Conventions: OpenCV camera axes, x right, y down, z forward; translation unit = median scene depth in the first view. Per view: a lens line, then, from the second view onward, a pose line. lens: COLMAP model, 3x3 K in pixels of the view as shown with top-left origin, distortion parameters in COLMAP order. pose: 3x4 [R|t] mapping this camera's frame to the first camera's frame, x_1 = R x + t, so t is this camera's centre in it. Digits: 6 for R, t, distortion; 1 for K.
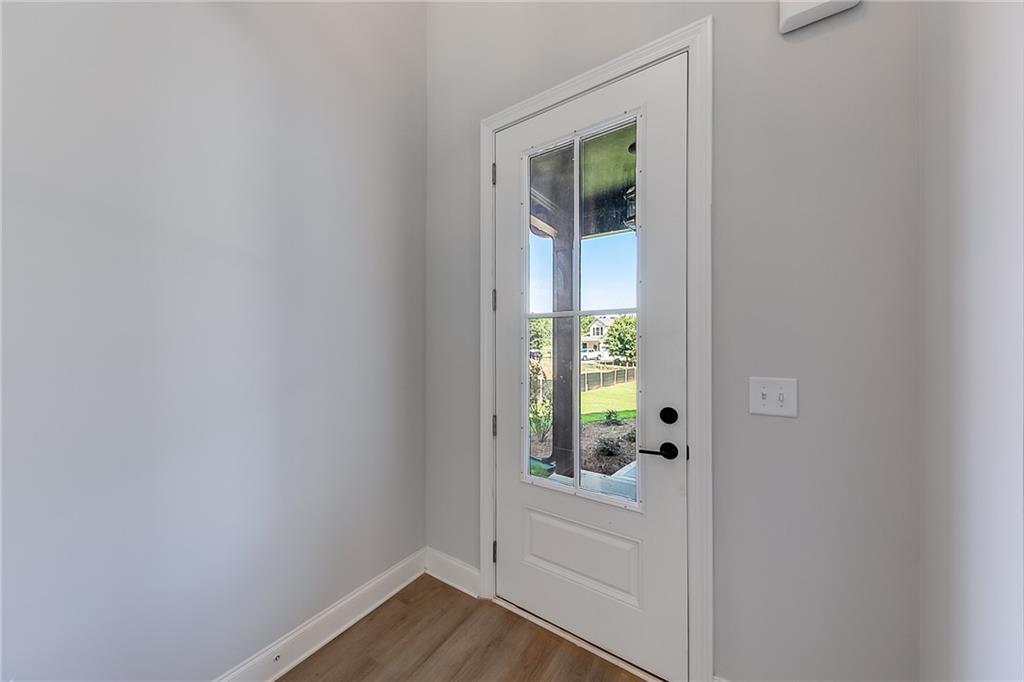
lens RADIAL K [[354.0, 0, 506.4], [0, 354.0, 343.4], [0, 0, 1]] dist [-0.000620, -0.000031]
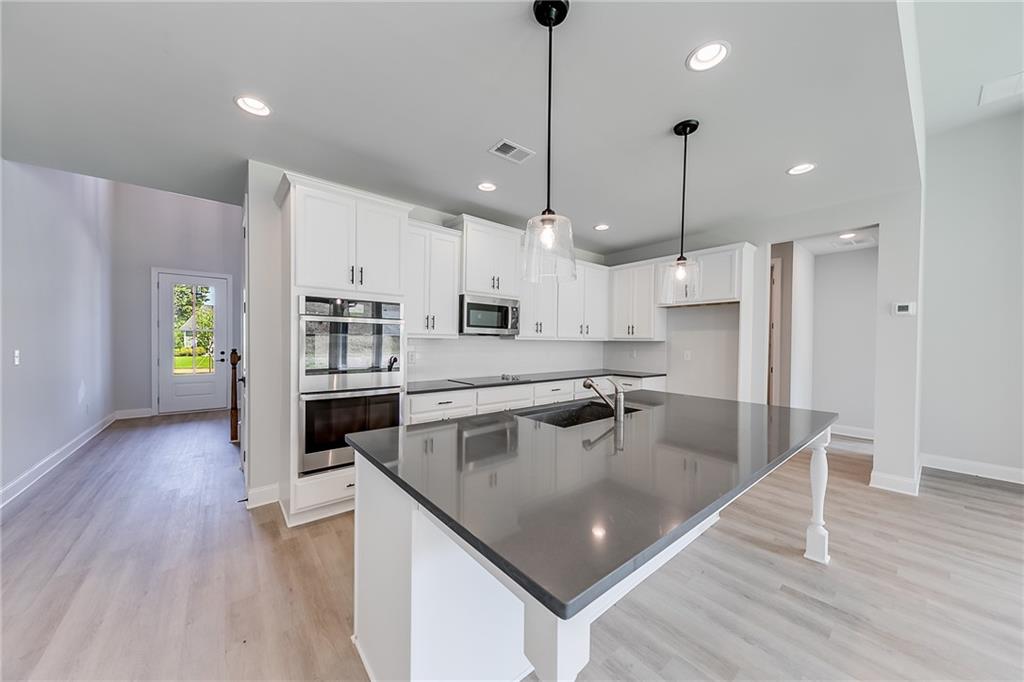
lens RADIAL K [[354.0, 0, 511.5], [0, 354.0, 343.6], [0, 0, 1]] dist [-0.000620, -0.000031]
pose [[0.270380, -0.007244, 0.962726, -3.227865], [-0.018697, 0.999744, 0.012774, -0.068208], [-0.962572, -0.021454, 0.270176, -4.246799]]
